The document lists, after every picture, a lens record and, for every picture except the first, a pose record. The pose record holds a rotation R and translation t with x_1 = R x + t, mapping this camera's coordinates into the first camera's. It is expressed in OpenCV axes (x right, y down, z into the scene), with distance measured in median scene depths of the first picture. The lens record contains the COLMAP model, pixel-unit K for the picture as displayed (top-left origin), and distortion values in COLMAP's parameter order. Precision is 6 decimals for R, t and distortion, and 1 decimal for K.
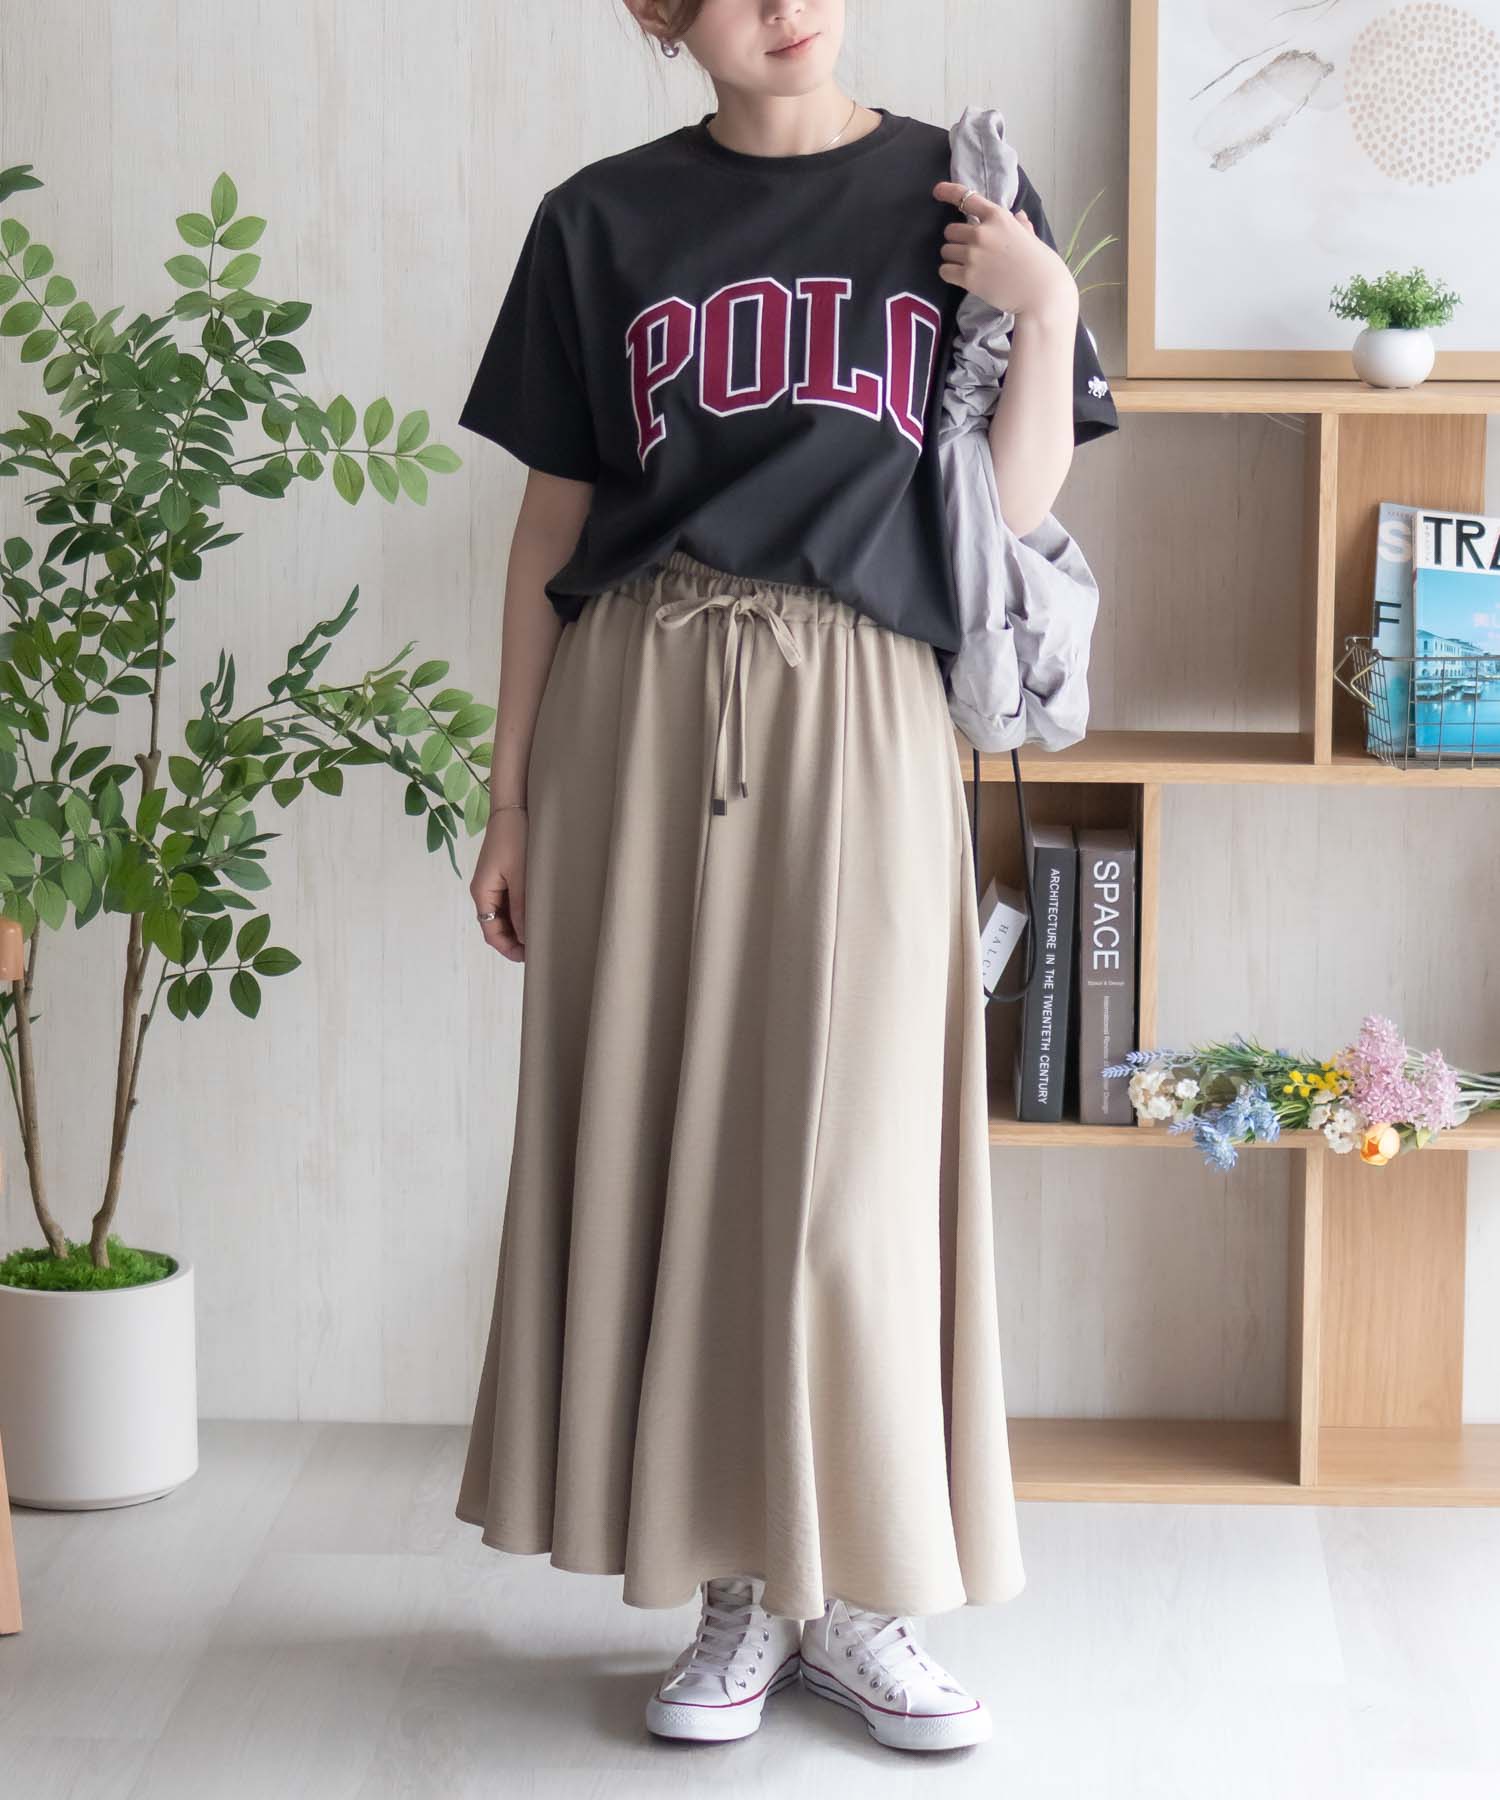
lens RADIAL K [[5813.3, 0, 750.0], [0, 5813.3, 900.0], [0, 0, 1]] dist [-0.280248, 2.036609]
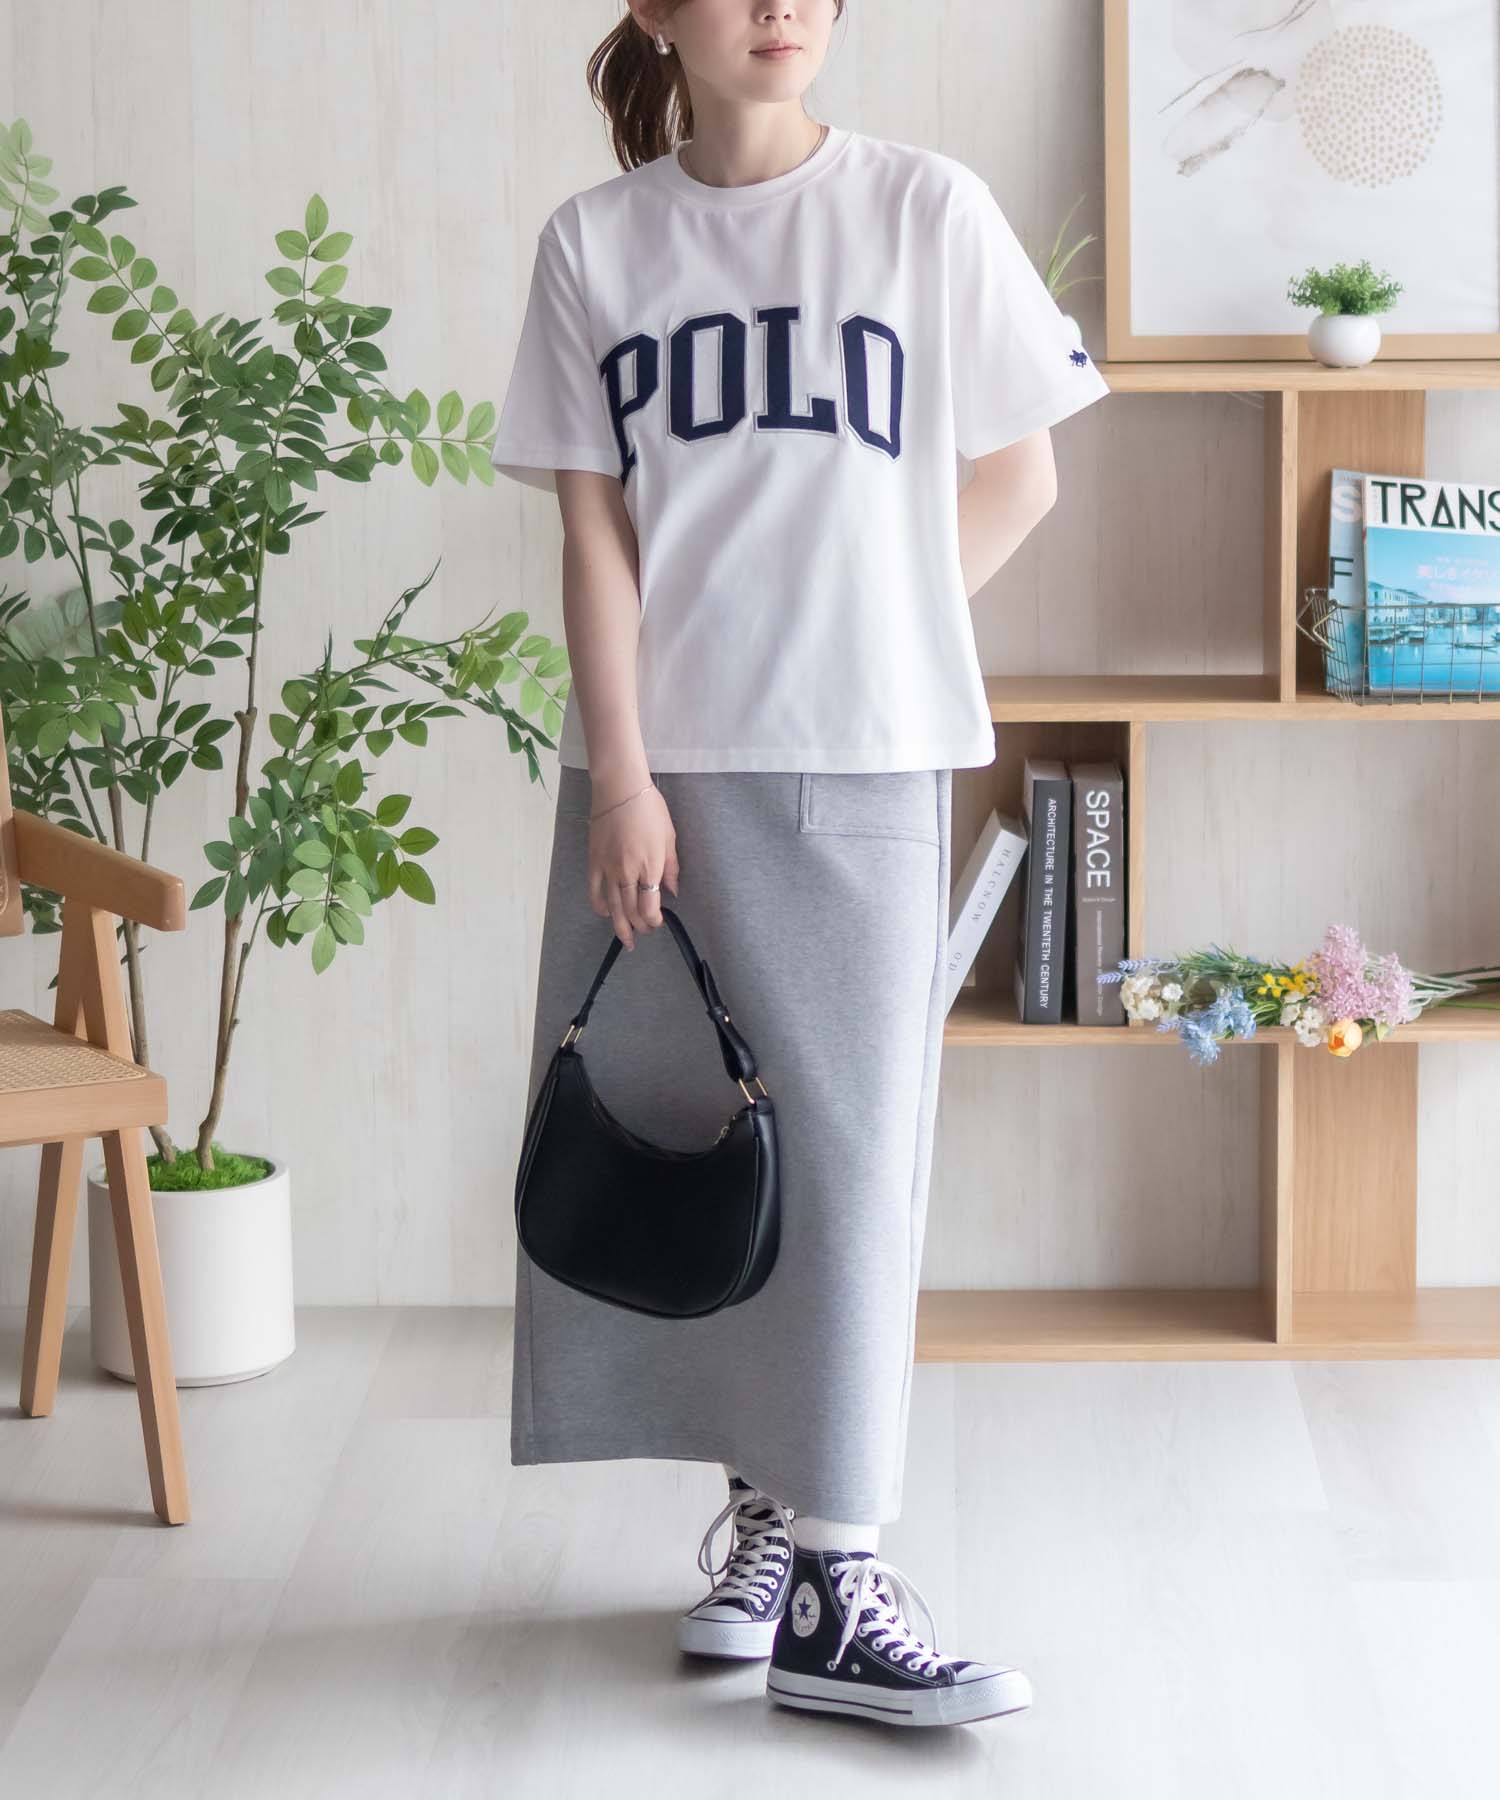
lens RADIAL K [[5813.3, 0, 750.0], [0, 5813.3, 900.0], [0, 0, 1]] dist [-0.280248, 2.036609]
pose [[0.999318, -0.018089, 0.032179, -0.042583], [0.017821, 0.999804, 0.008587, 0.003511], [-0.032328, -0.008008, 0.999445, -0.124073]]
